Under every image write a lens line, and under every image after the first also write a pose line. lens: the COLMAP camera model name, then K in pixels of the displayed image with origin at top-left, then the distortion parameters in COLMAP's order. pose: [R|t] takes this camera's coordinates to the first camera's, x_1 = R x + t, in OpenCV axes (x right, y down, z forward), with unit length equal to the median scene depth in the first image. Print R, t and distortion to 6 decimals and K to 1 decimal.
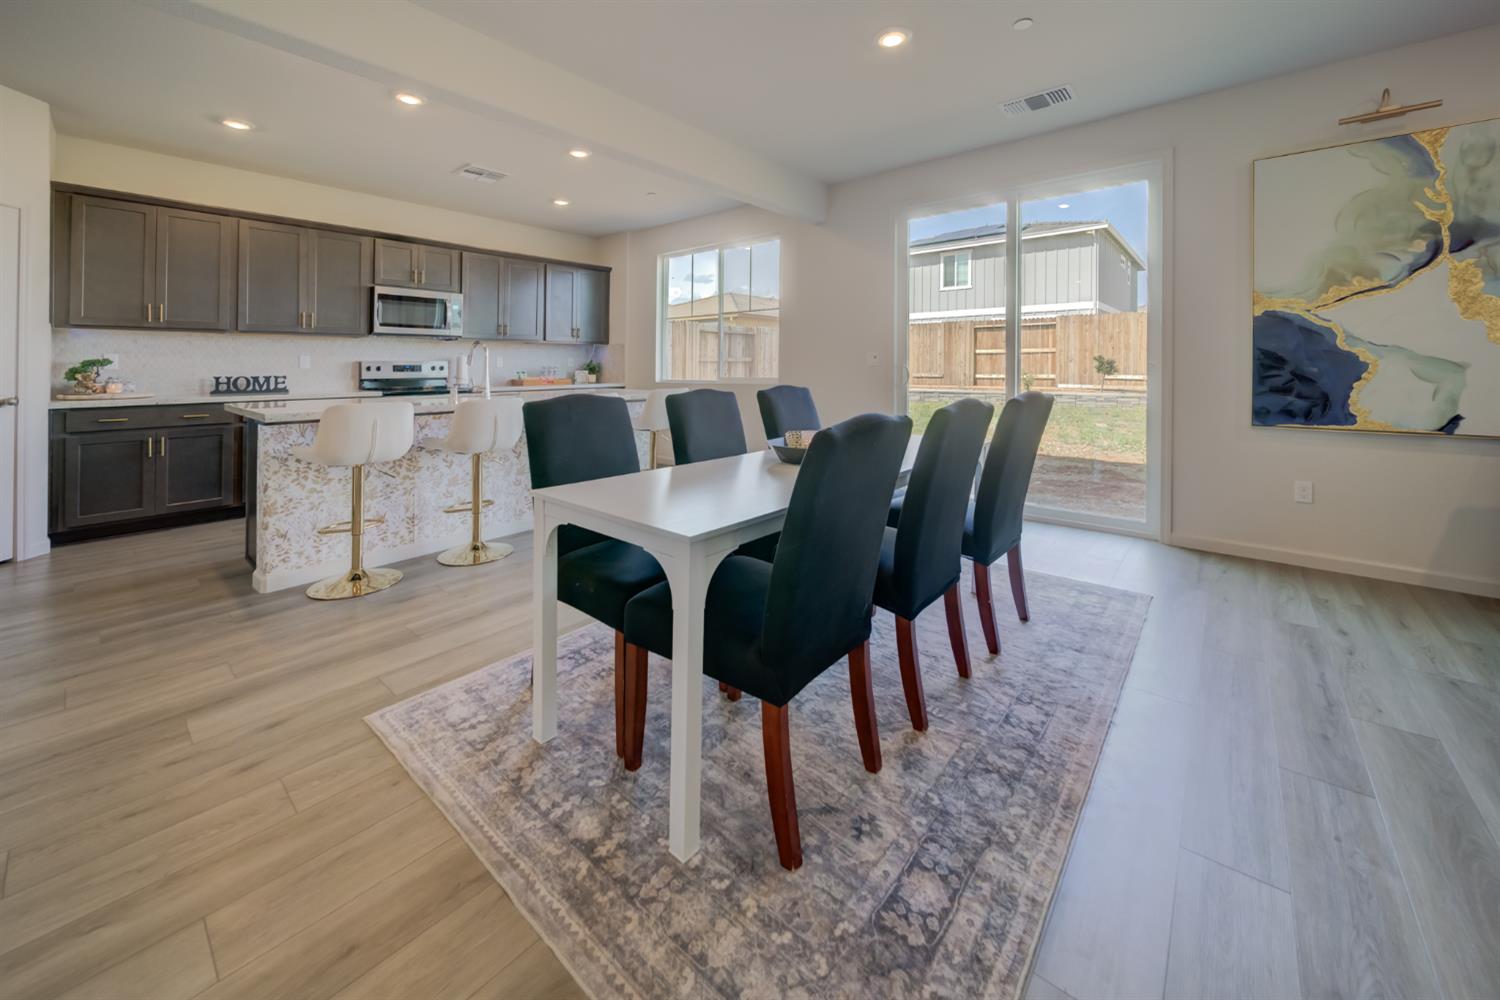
lens RADIAL K [[591.7, 0, 759.8], [0, 591.7, 357.8], [0, 0, 1]] dist [-0.002341, -0.000401]
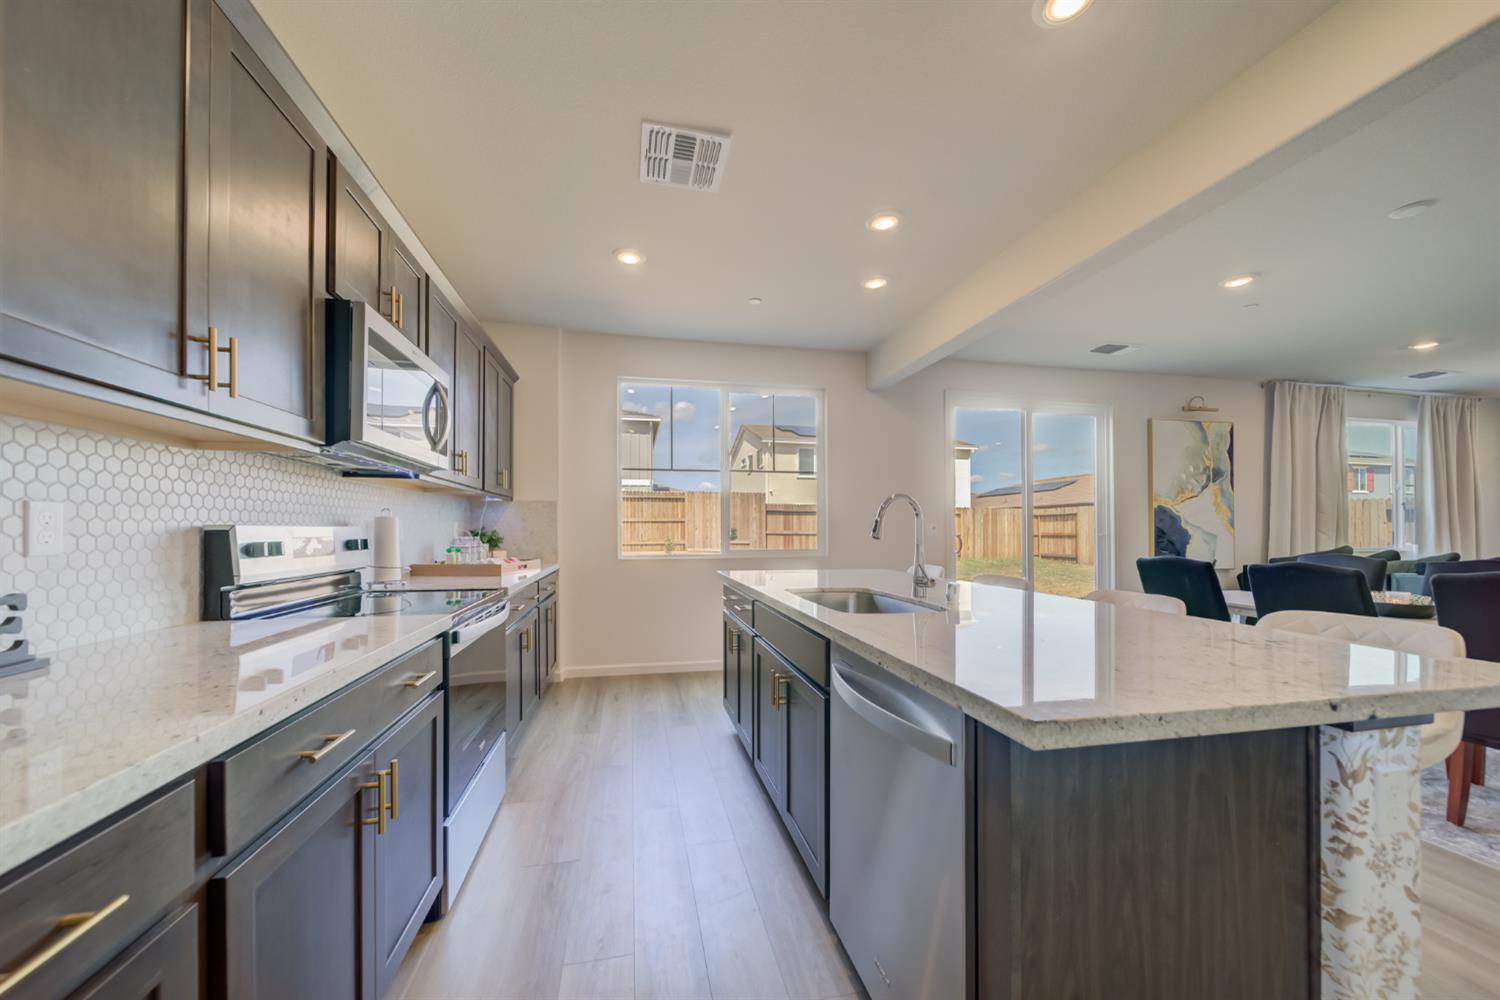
lens RADIAL K [[538.5, 0, 733.1], [0, 538.5, 530.8], [0, 0, 1]] dist [-0.001038, -0.000089]
pose [[0.613292, 0.003787, 0.789847, -0.916533], [-0.012774, 0.999905, 0.005124, 0.003950], [-0.789753, -0.013232, 0.613282, 0.777448]]
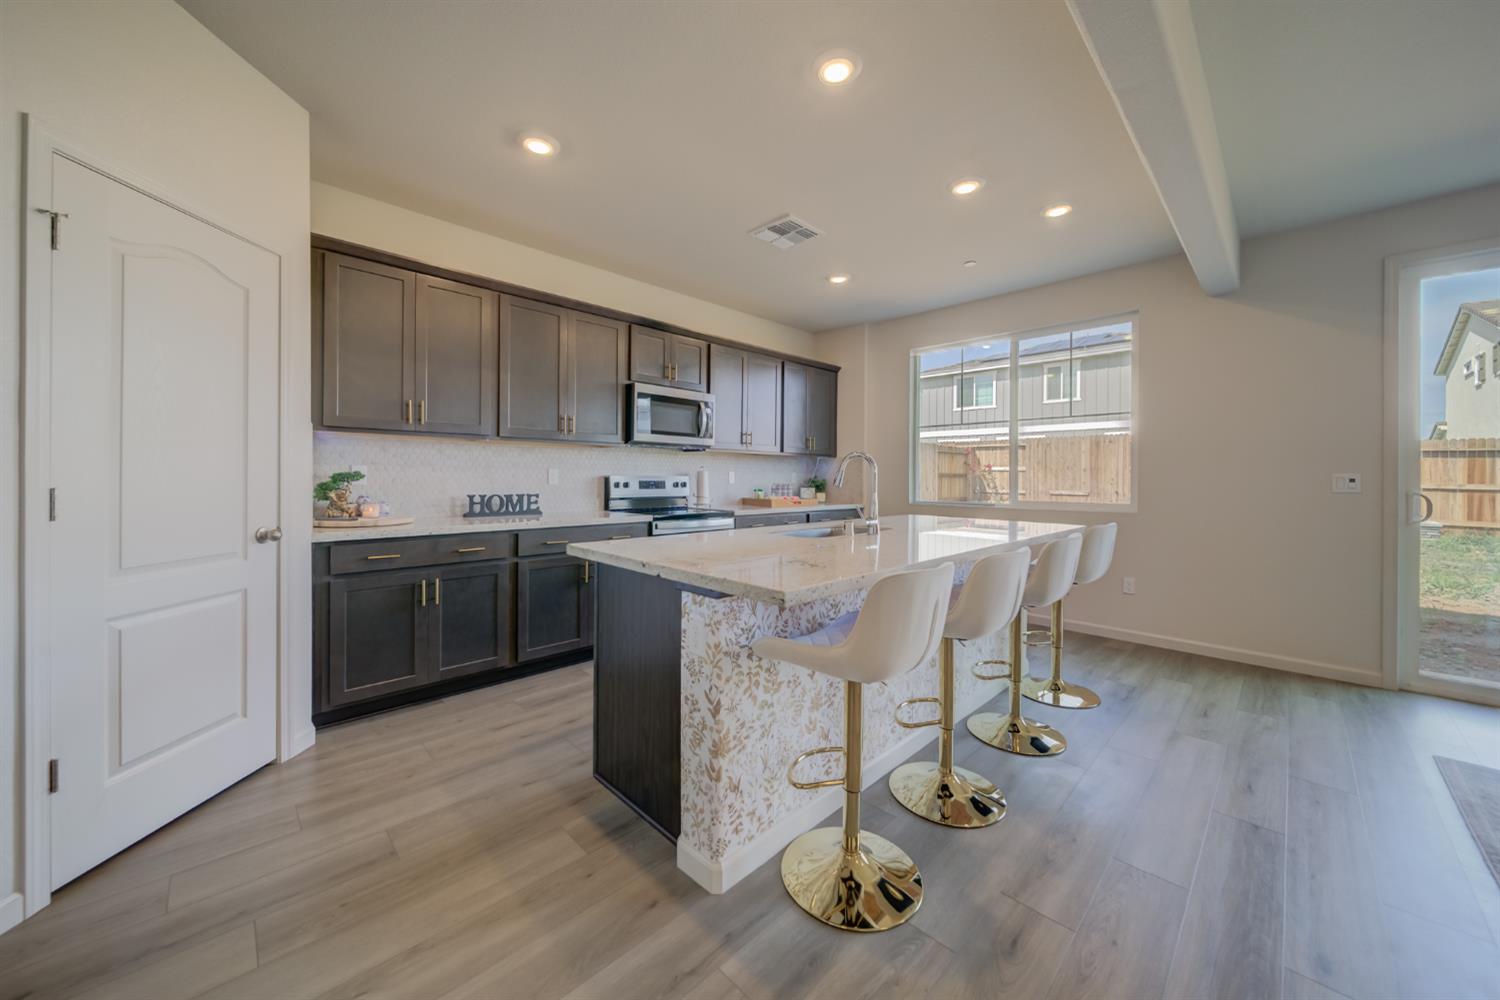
lens RADIAL K [[553.7, 0, 741.2], [0, 553.7, 479.8], [0, 0, 1]] dist [0.000872, 0.000038]
pose [[0.994574, 0.013558, -0.103140, -0.516474], [-0.011645, 0.999749, 0.019134, -0.007115], [0.103374, -0.017829, 0.994483, 0.321639]]
